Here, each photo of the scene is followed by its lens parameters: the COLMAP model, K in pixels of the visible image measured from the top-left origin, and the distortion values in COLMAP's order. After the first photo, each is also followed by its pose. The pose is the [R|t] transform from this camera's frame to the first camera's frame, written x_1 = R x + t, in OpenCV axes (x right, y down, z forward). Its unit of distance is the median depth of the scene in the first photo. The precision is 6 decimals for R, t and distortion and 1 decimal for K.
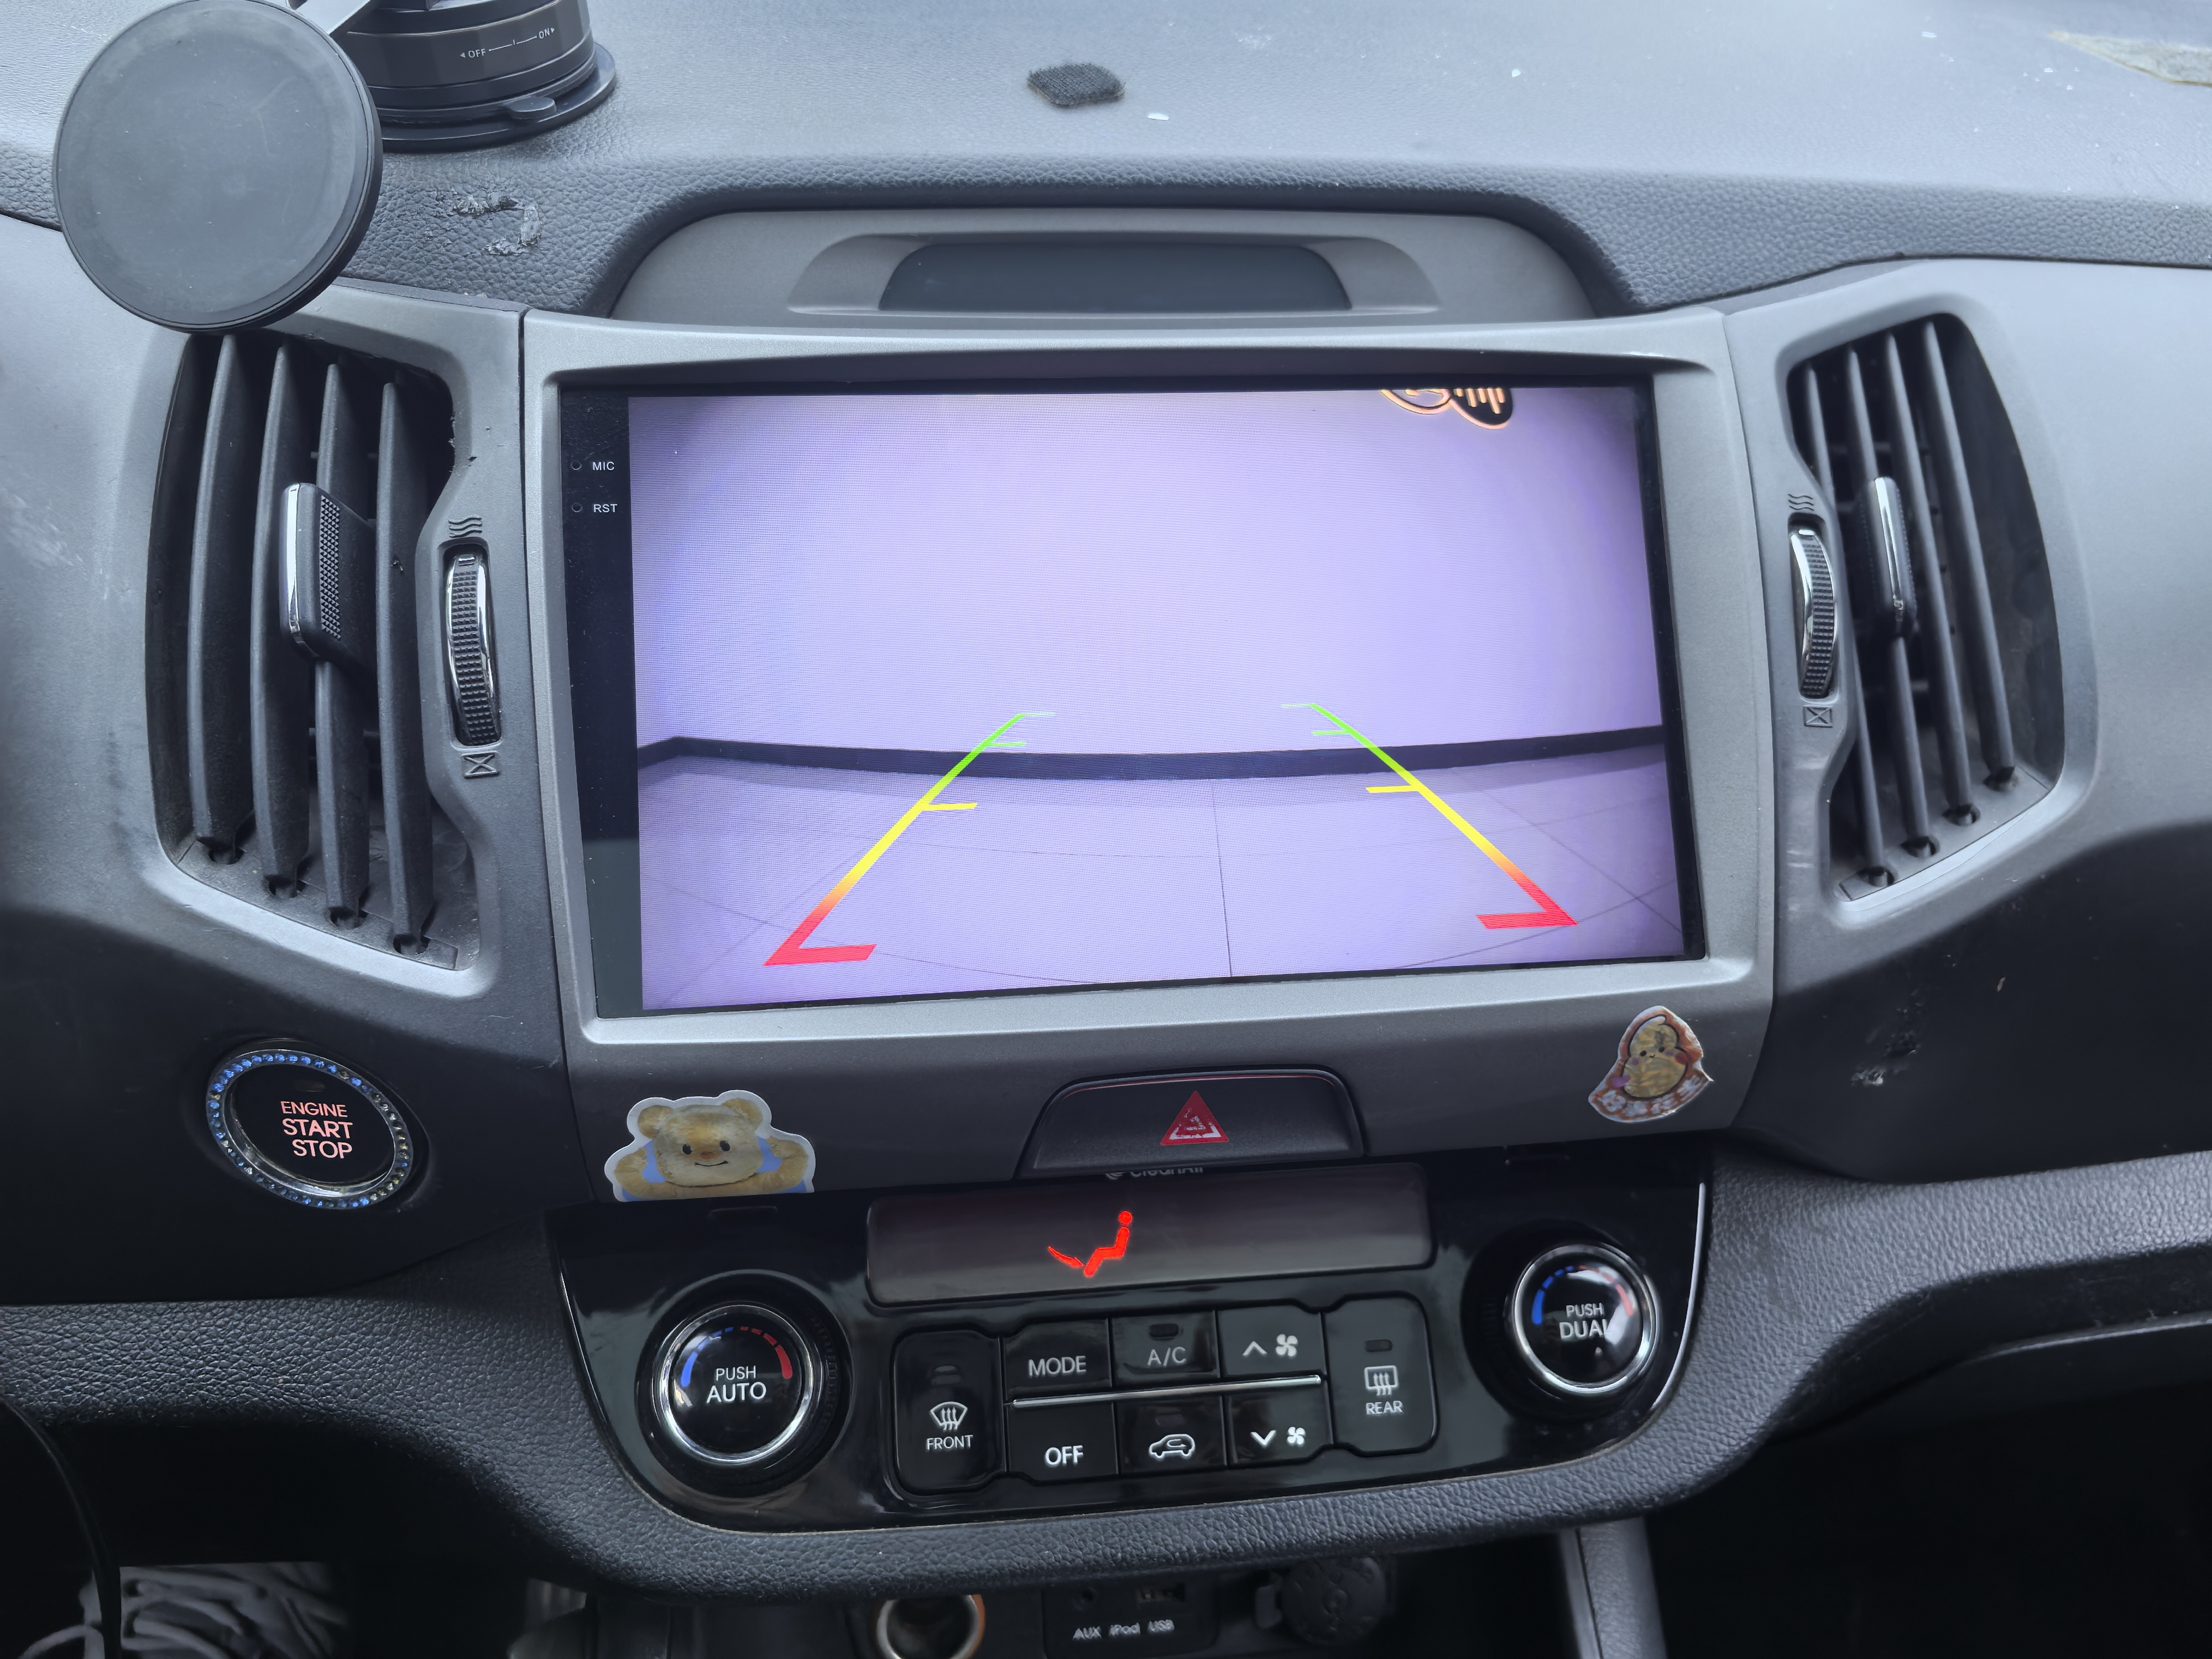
lens RADIAL K [[1744.5, 0, 1123.6], [0, 1744.5, 827.0], [0, 0, 1]] dist [0.070620, -0.055375]
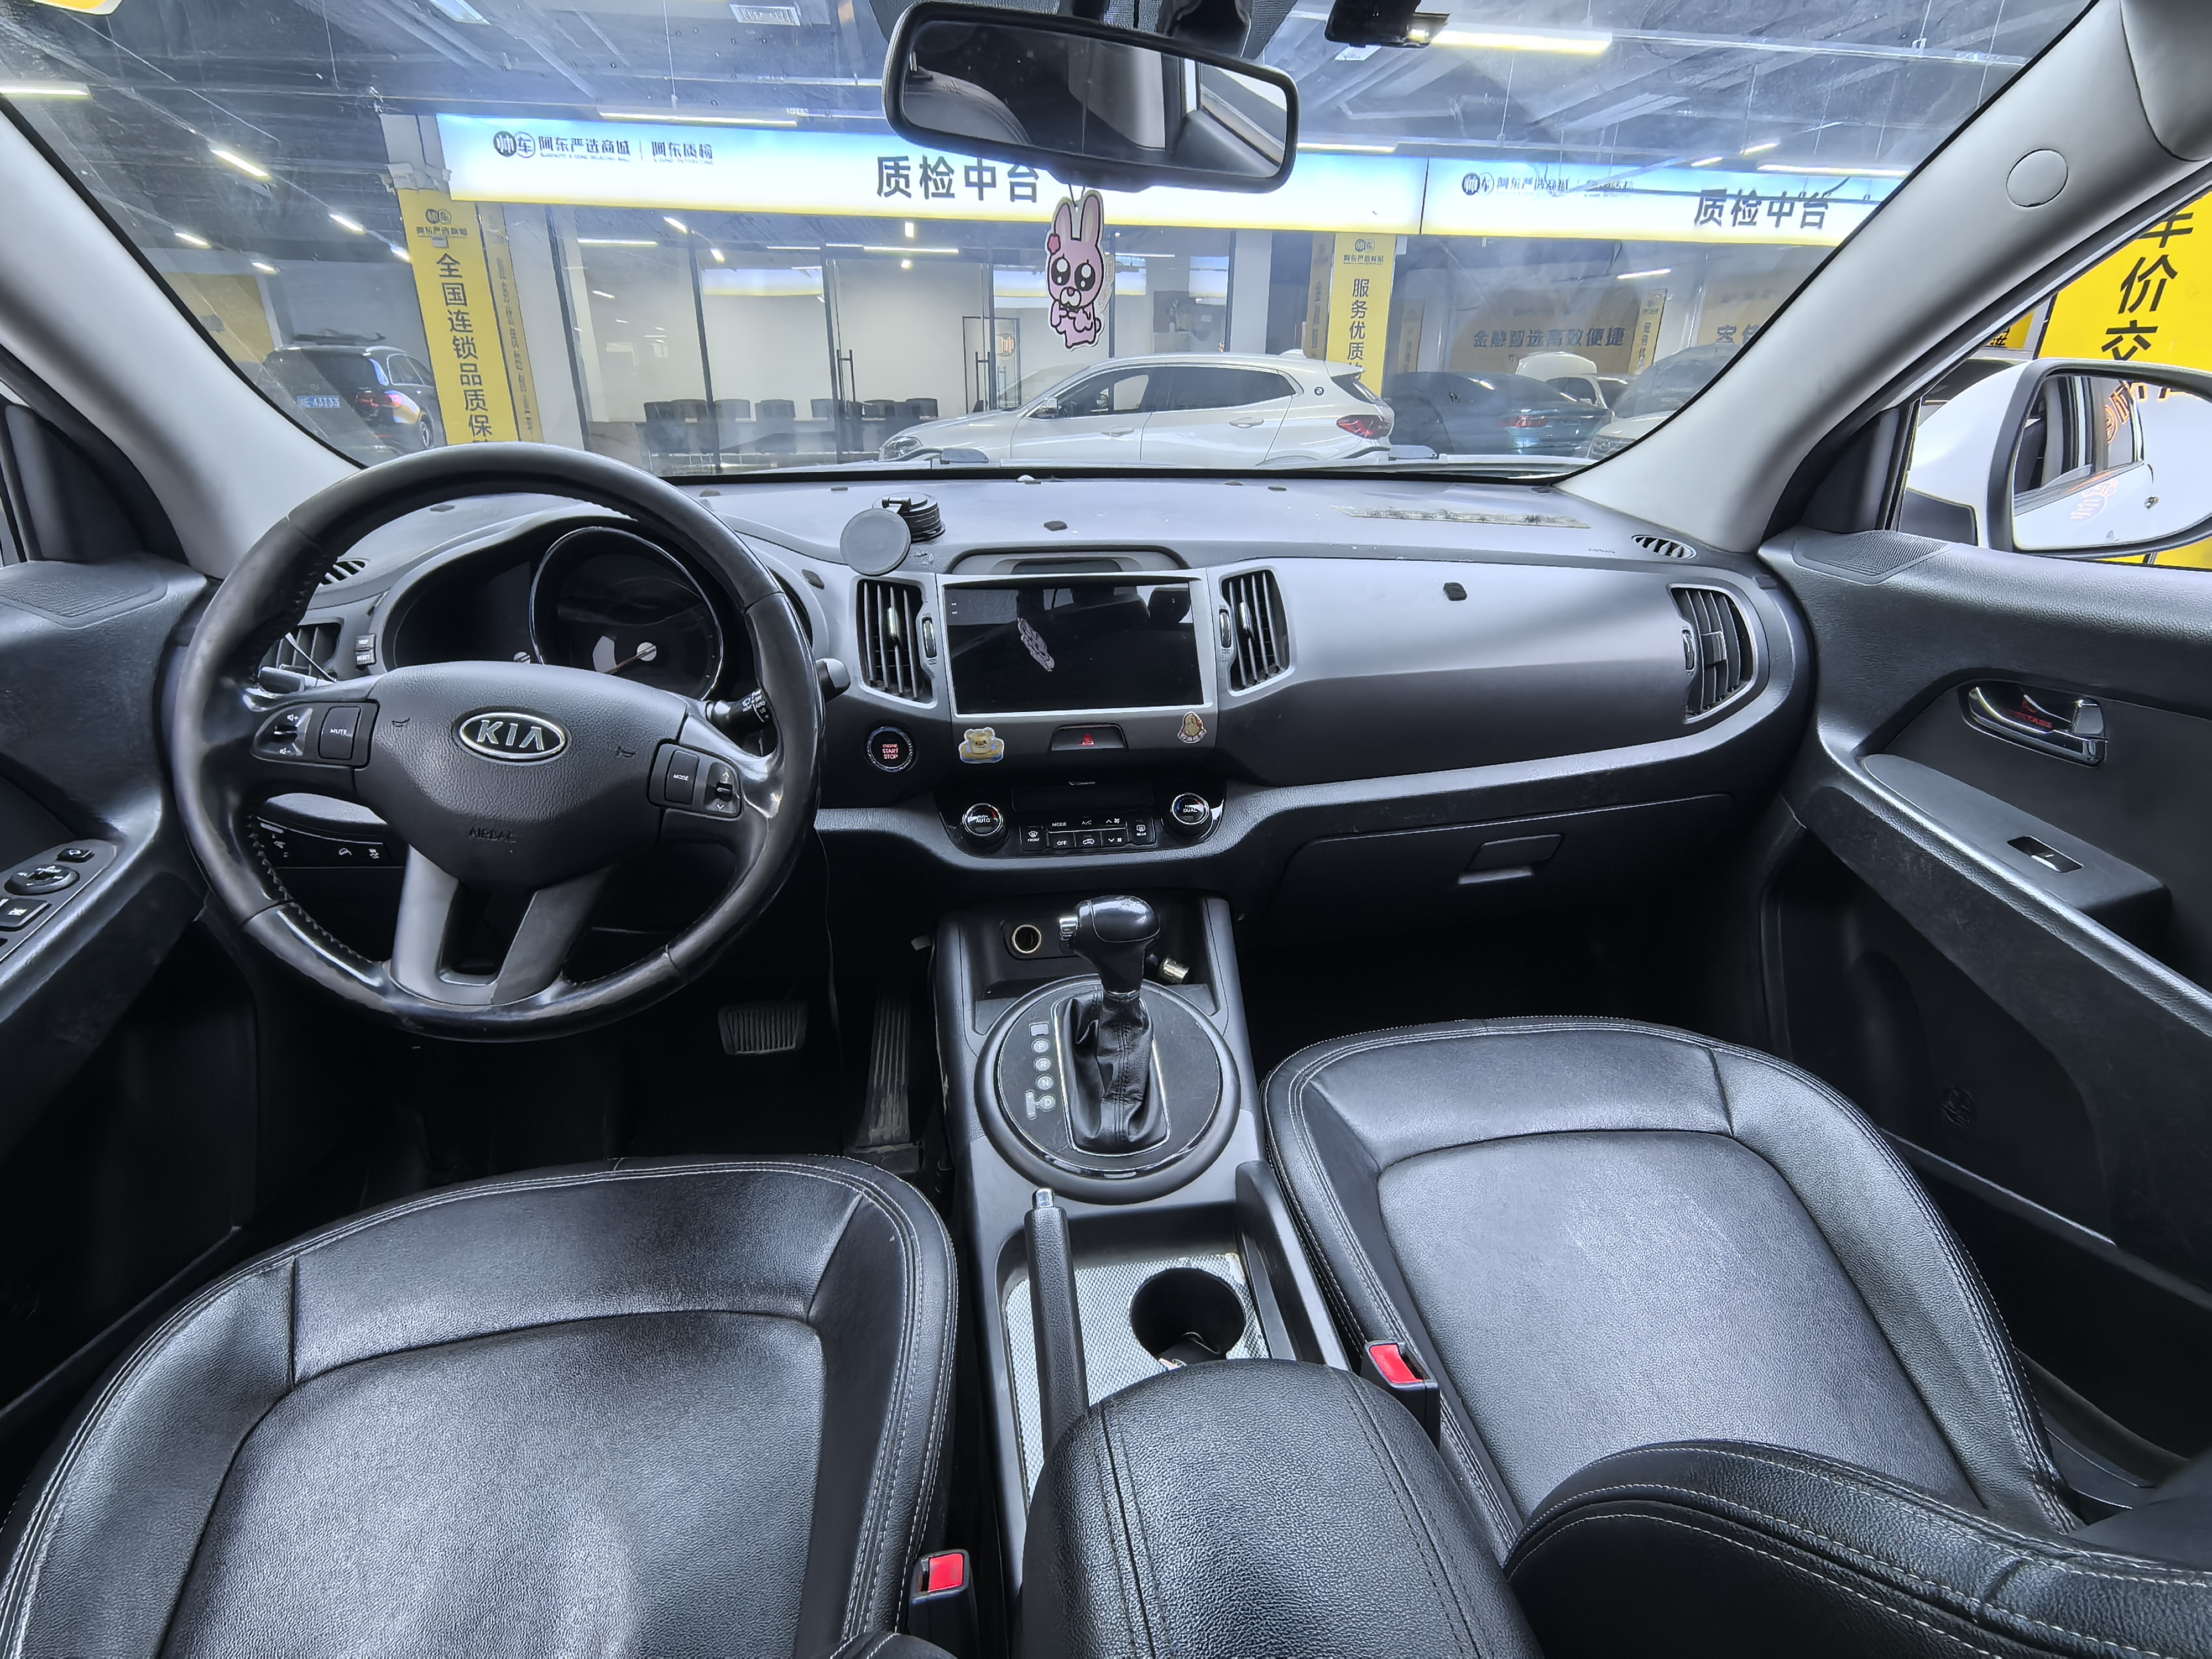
lens RADIAL K [[1142.8, 0, 1115.8], [0, 1142.8, 836.5], [0, 0, 1]] dist [0.004180, -0.000243]
pose [[0.999291, -0.036205, 0.010288, 0.069567], [0.037326, 0.988405, -0.147184, 0.801475], [-0.004840, 0.147464, 0.989056, -1.756211]]
